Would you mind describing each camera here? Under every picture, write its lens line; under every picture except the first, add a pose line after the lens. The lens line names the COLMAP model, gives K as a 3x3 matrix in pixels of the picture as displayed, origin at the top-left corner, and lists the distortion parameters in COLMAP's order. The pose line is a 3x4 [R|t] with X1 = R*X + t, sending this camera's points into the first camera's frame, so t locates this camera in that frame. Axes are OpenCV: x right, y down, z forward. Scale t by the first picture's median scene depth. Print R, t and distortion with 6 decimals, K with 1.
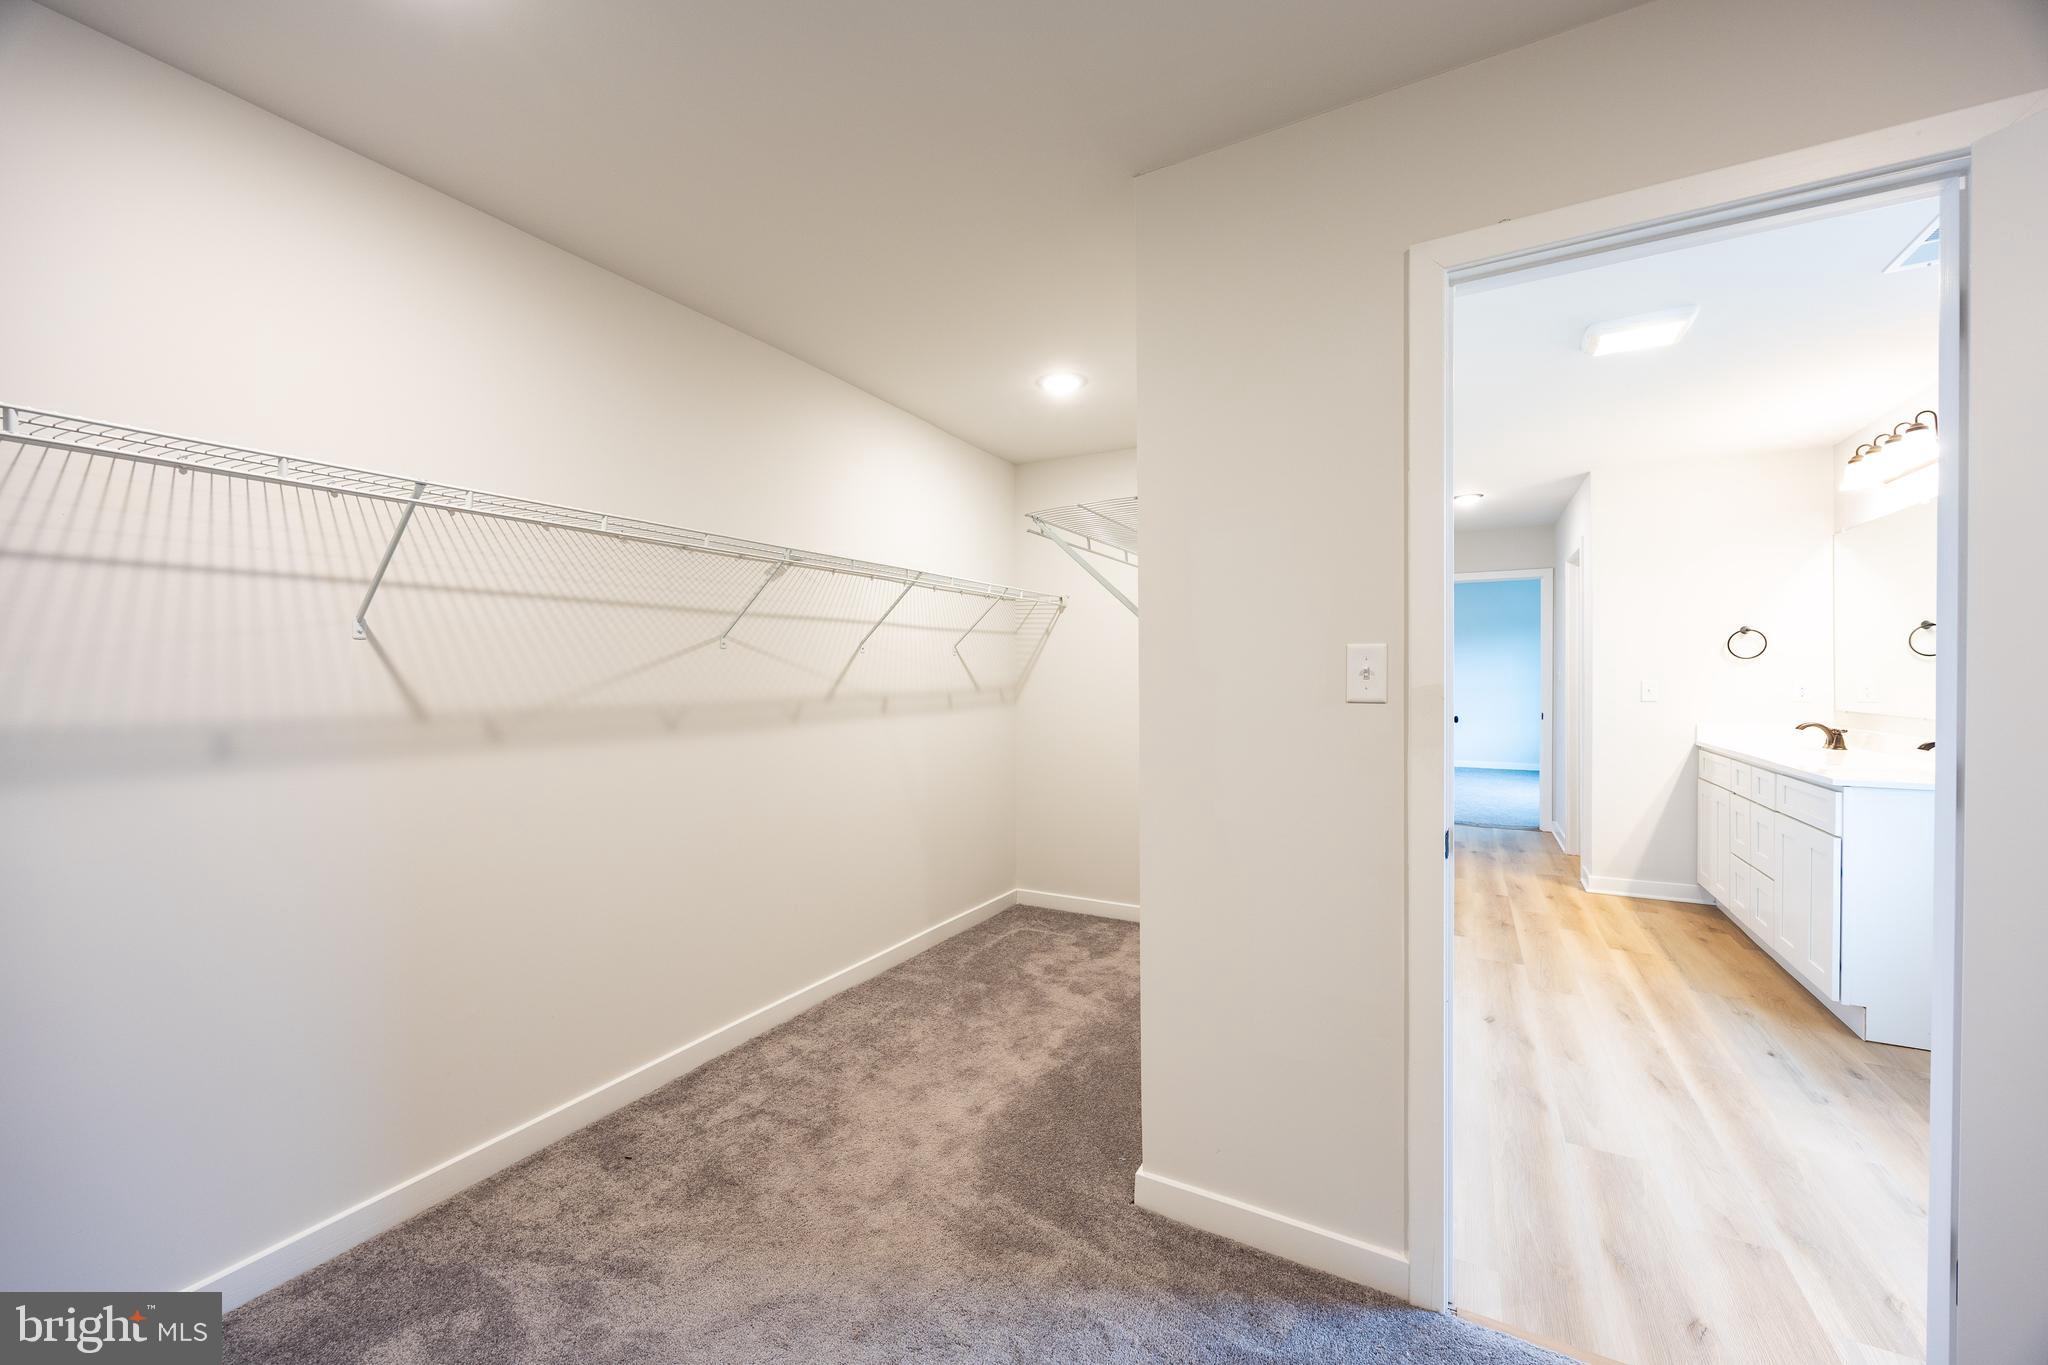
lens RADIAL K [[776.0, 0, 1023.6], [0, 776.0, 679.3], [0, 0, 1]] dist [-0.004552, 0.000313]
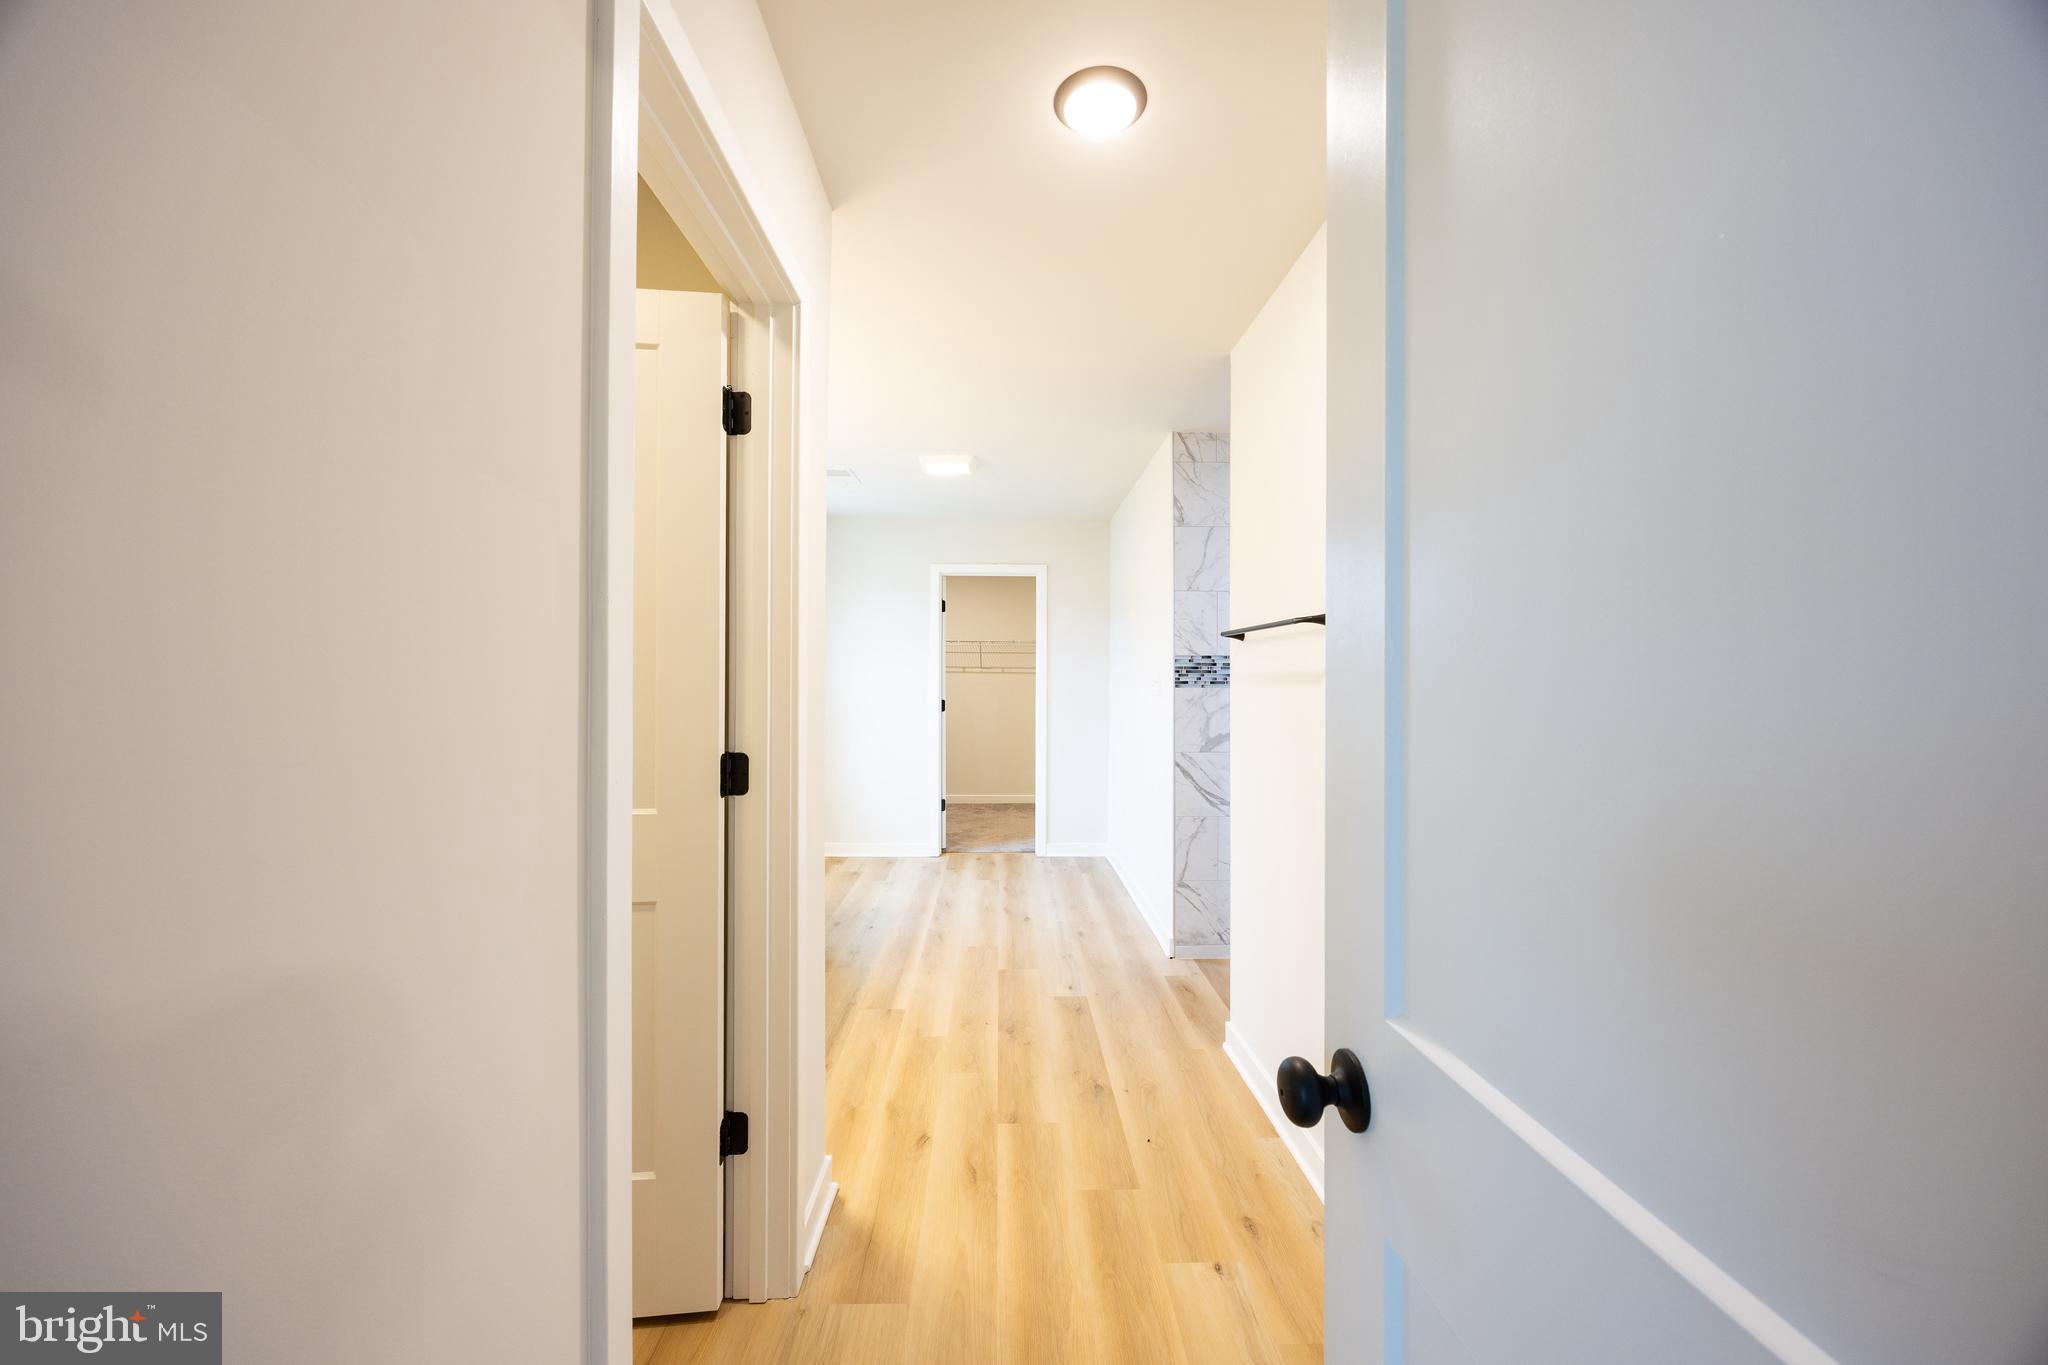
lens RADIAL K [[776.0, 0, 1028.9], [0, 776.0, 681.2], [0, 0, 1]] dist [-0.004552, 0.000313]
pose [[-0.854014, 0.003358, -0.520240, 0.995339], [0.000428, 0.999983, 0.005752, -0.012452], [0.520250, 0.004690, -0.854001, 1.647613]]
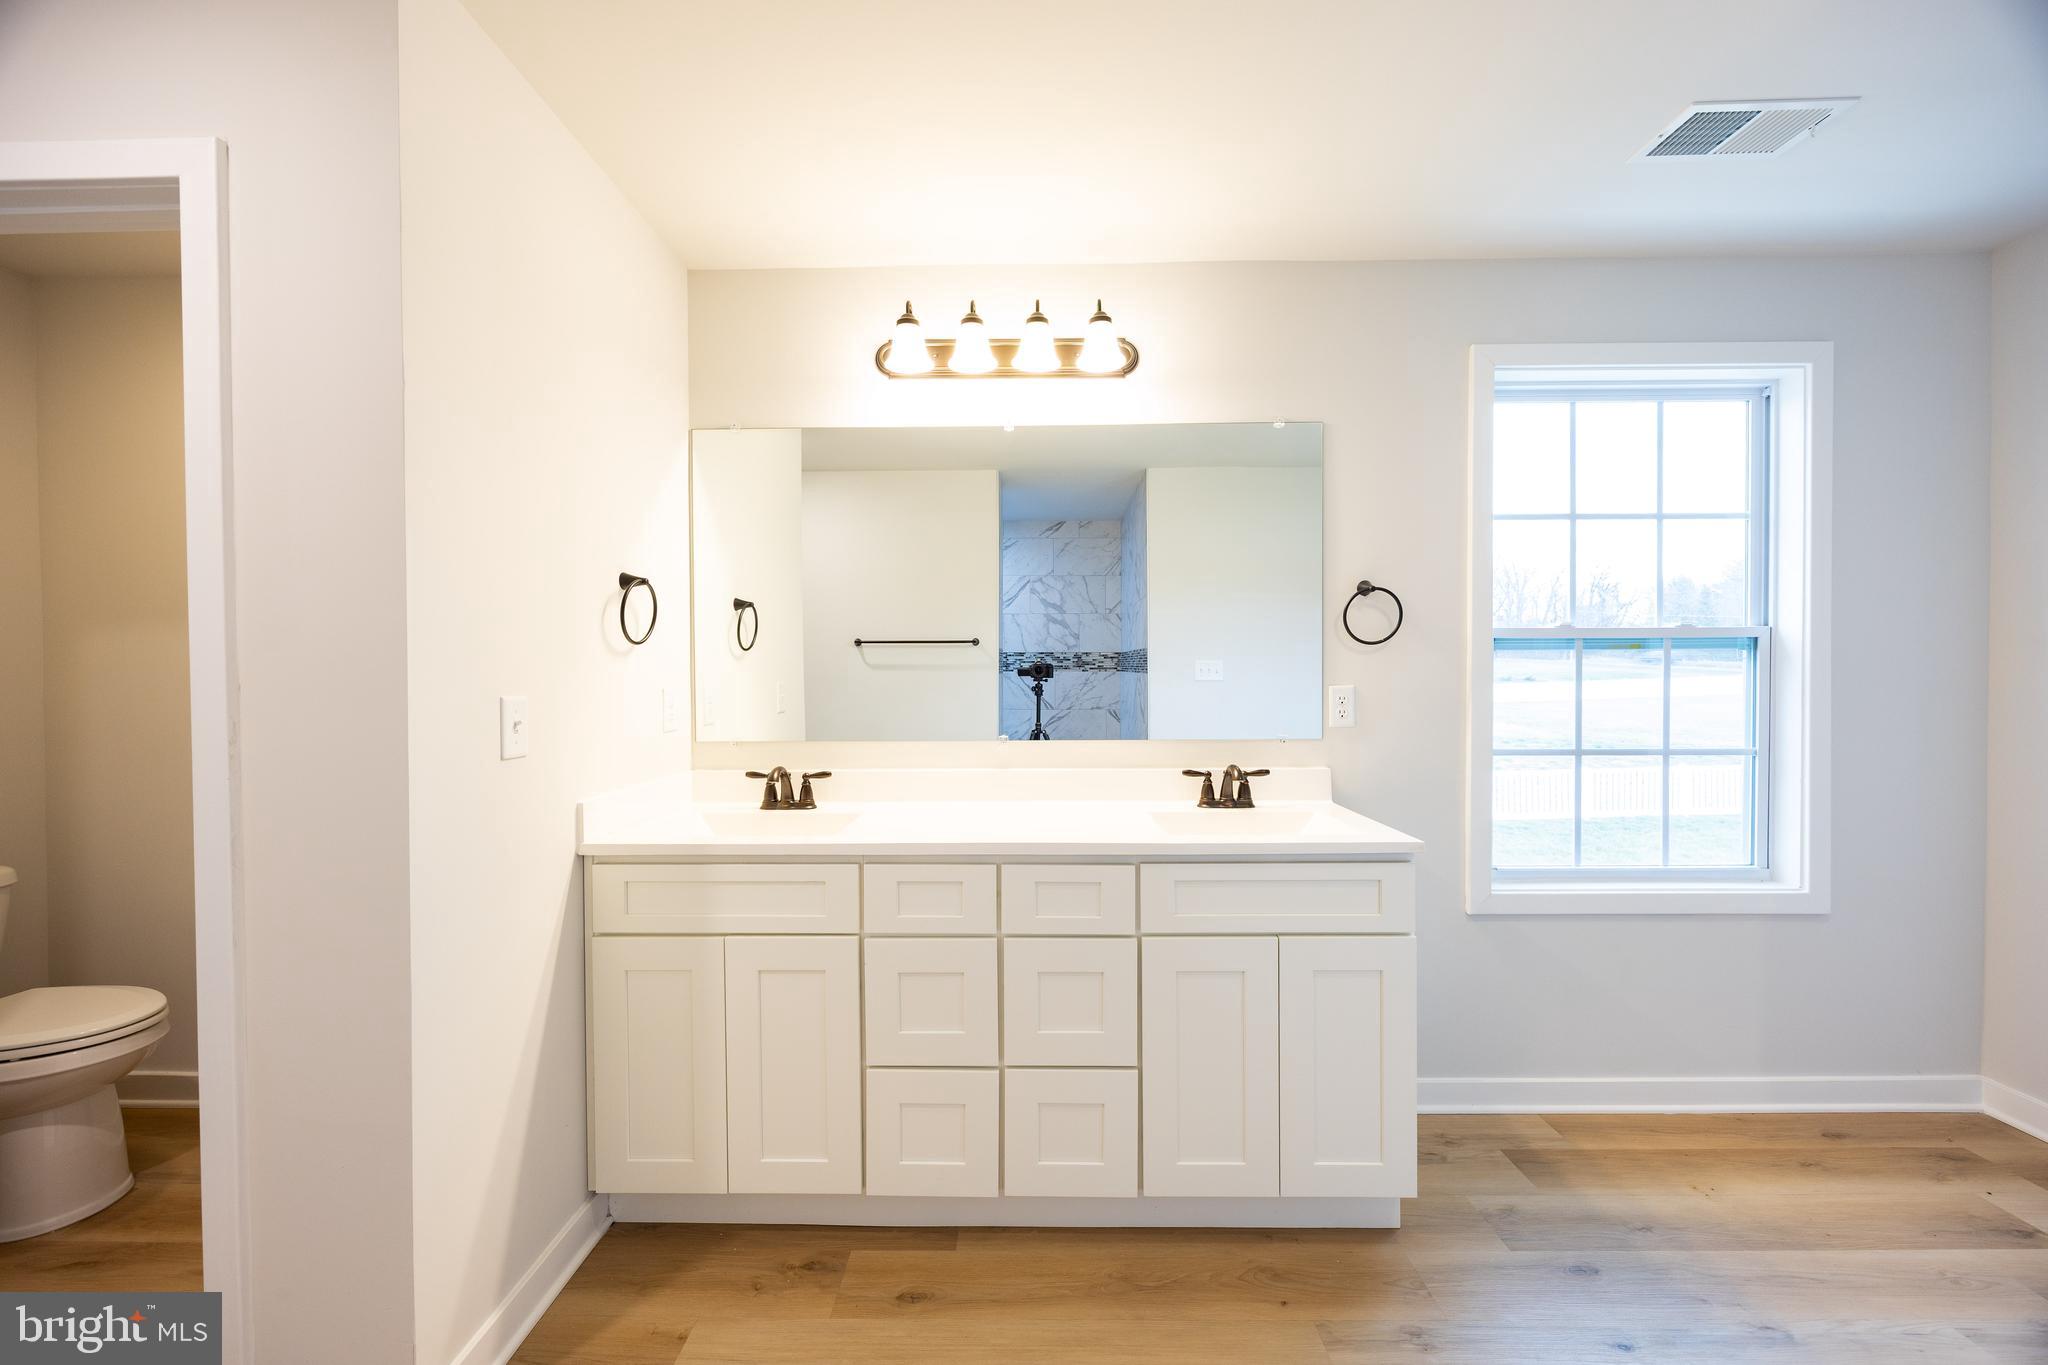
lens RADIAL K [[776.0, 0, 1033.3], [0, 776.0, 668.3], [0, 0, 1]] dist [-0.004552, 0.000313]
pose [[-0.476357, 0.011501, 0.879176, 0.443552], [0.009321, 0.999924, -0.008031, -0.006031], [-0.879202, 0.004369, -0.476429, 1.084491]]
